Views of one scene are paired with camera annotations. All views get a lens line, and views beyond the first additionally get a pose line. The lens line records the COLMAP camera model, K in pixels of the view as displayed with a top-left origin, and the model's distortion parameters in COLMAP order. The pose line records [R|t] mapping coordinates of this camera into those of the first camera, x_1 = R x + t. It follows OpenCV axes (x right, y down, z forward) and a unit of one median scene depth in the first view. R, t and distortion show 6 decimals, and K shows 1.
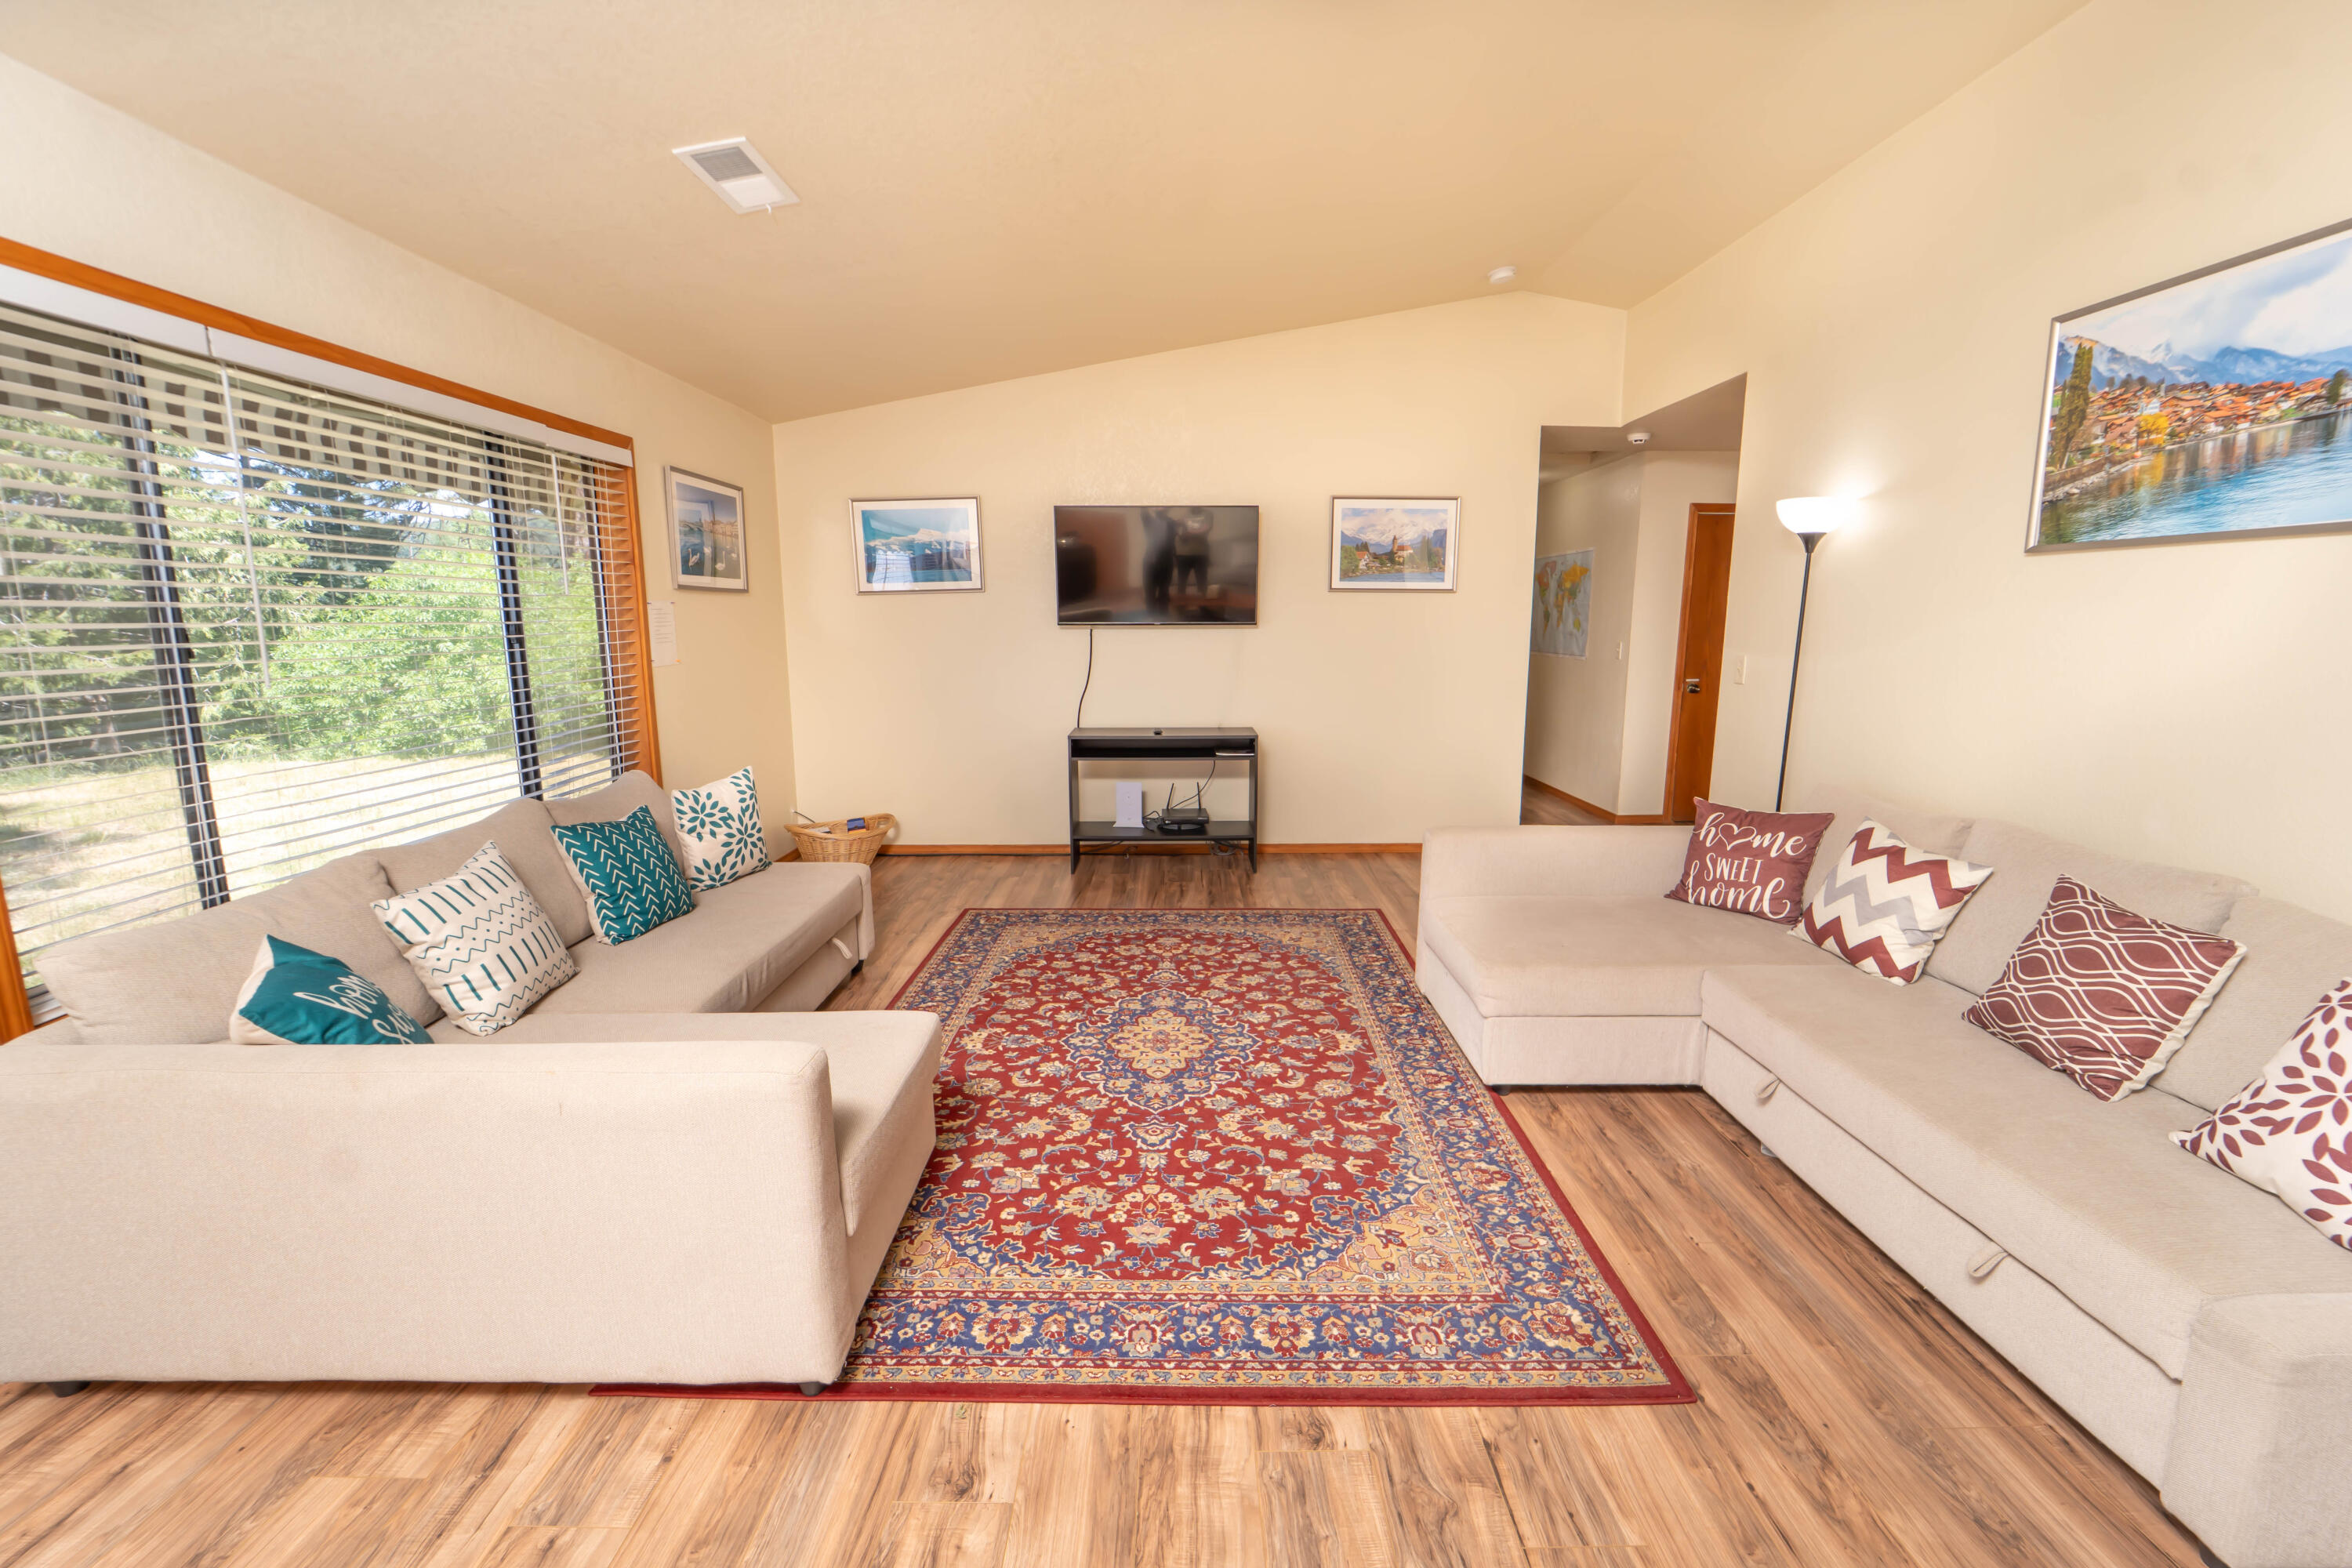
lens RADIAL K [[973.1, 0, 1174.8], [0, 973.1, 771.9], [0, 0, 1]] dist [-0.012130, -0.000377]
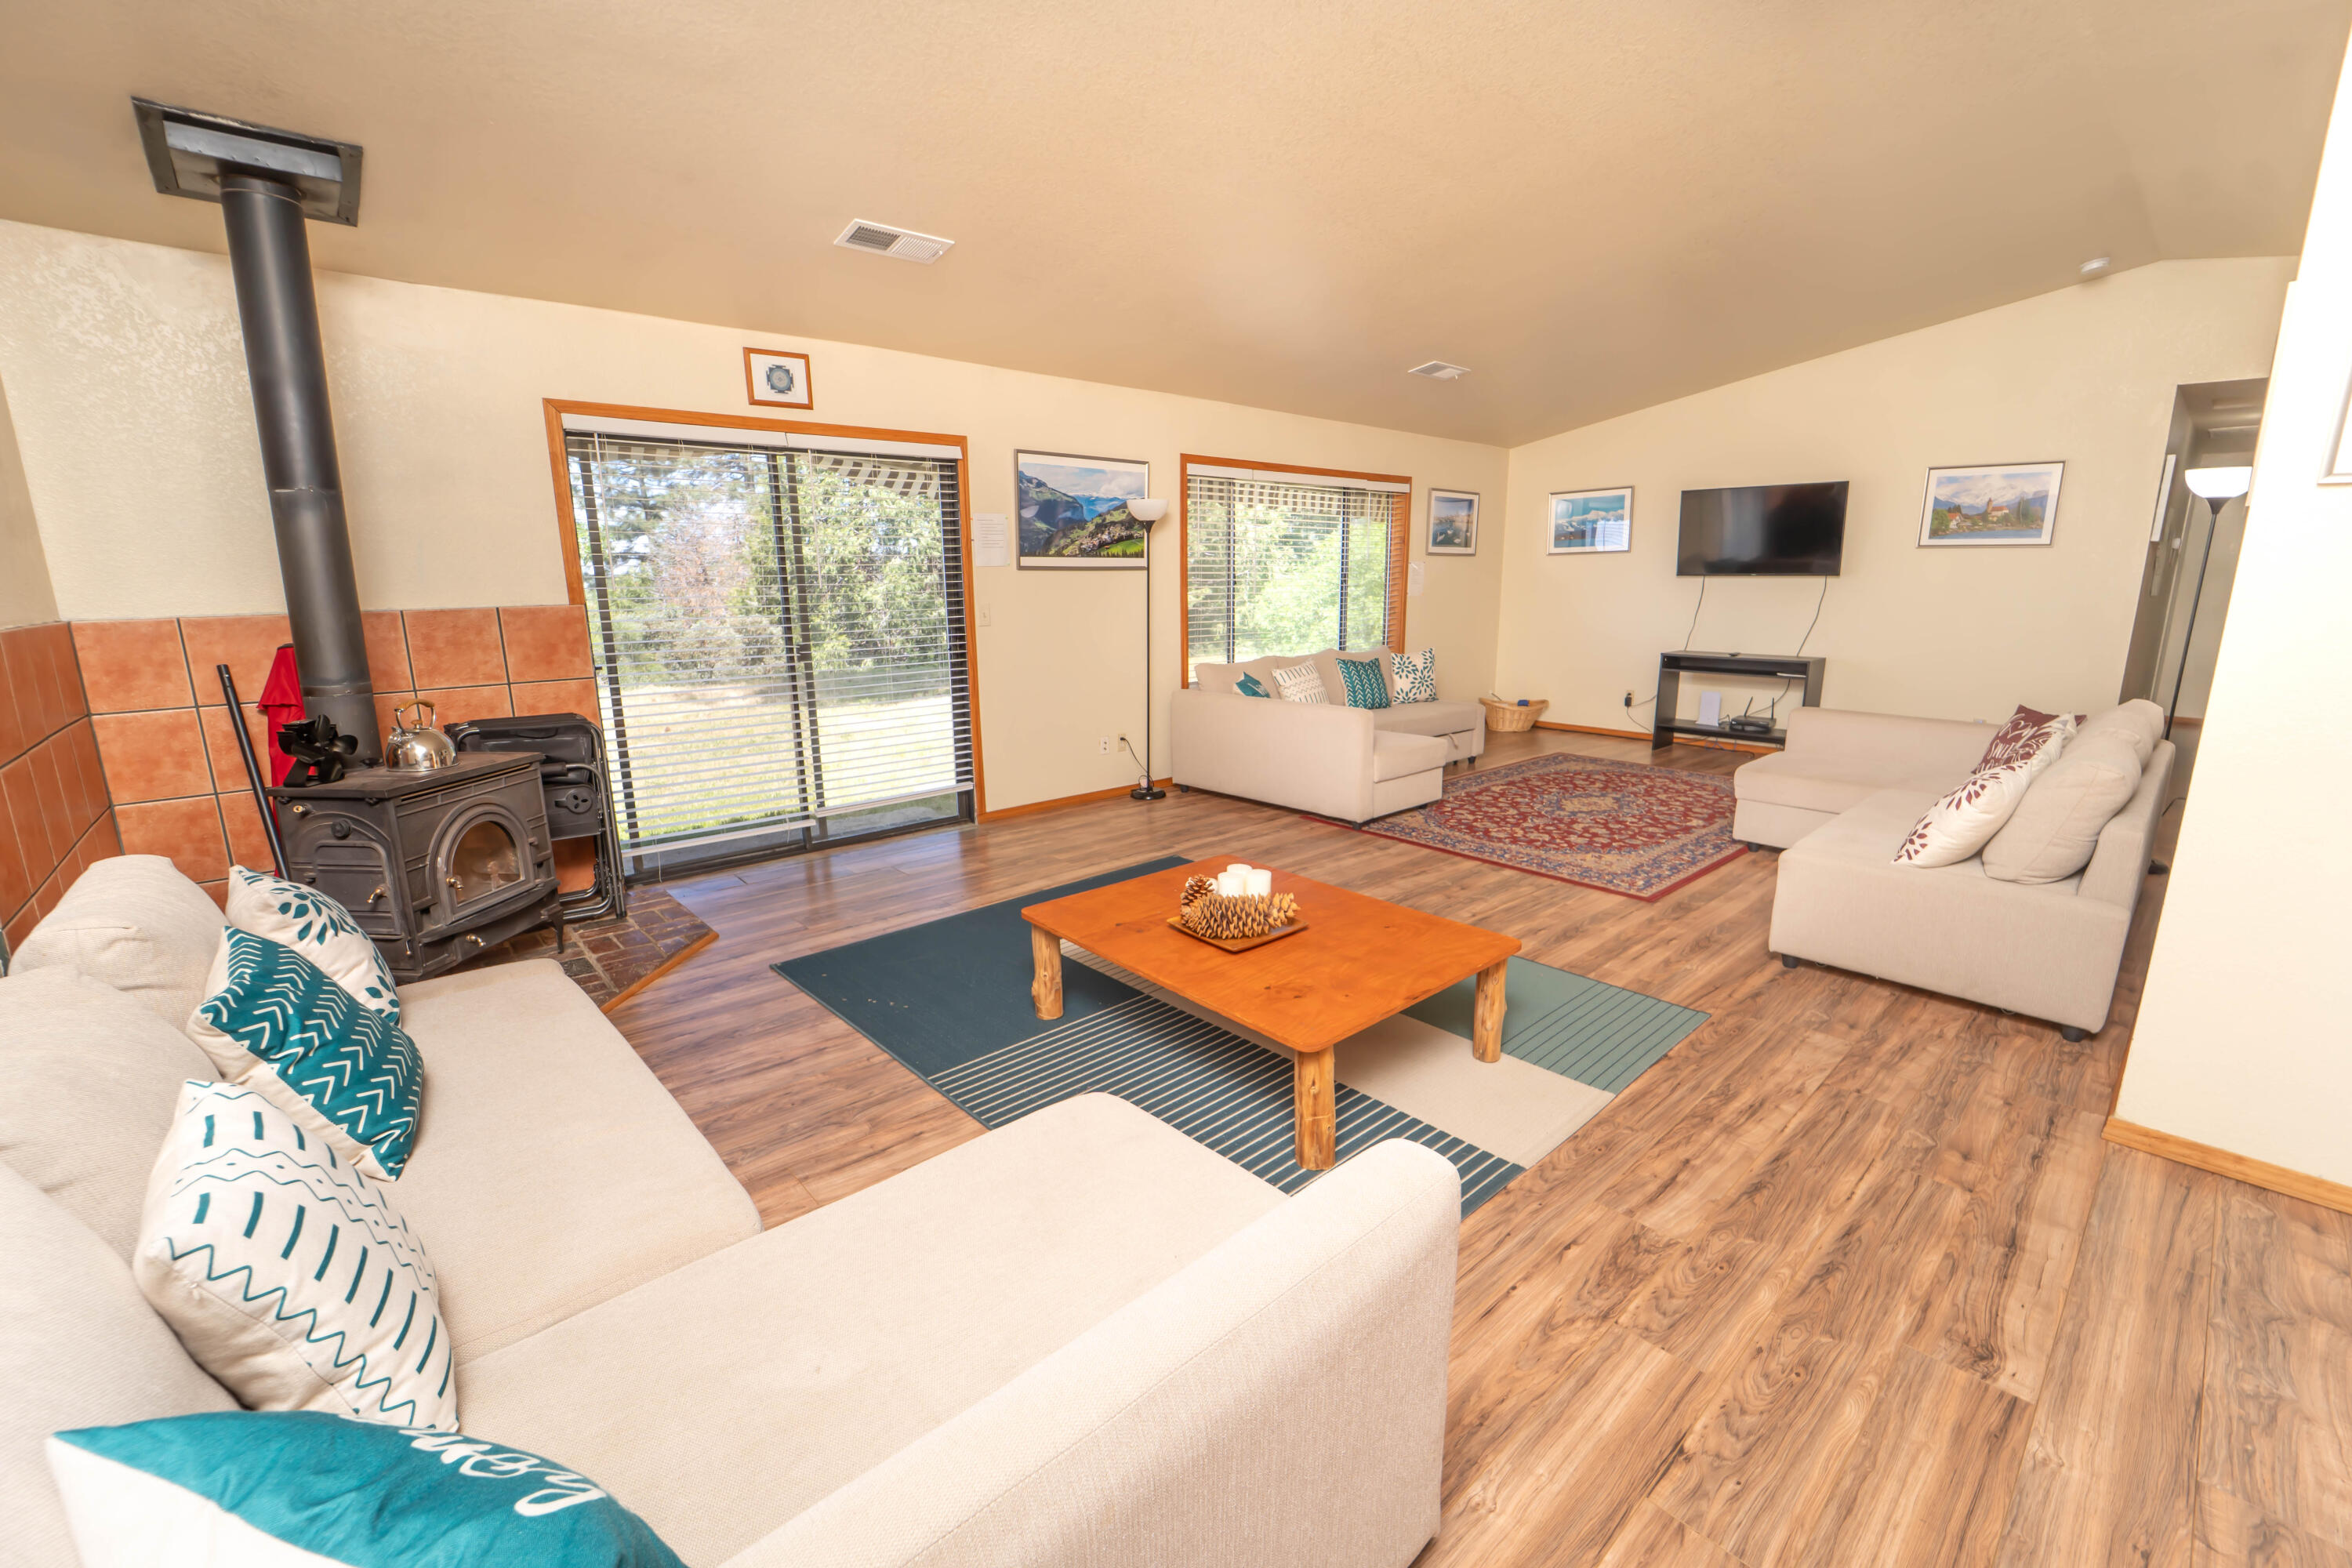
lens RADIAL K [[973.1, 0, 1174.8], [0, 973.1, 771.9], [0, 0, 1]] dist [-0.012130, -0.000377]
pose [[0.664008, 0.148570, -0.732817, 0.528253], [-0.113331, 0.988736, 0.097765, 0.084369], [0.739087, 0.018135, 0.673366, -0.535194]]
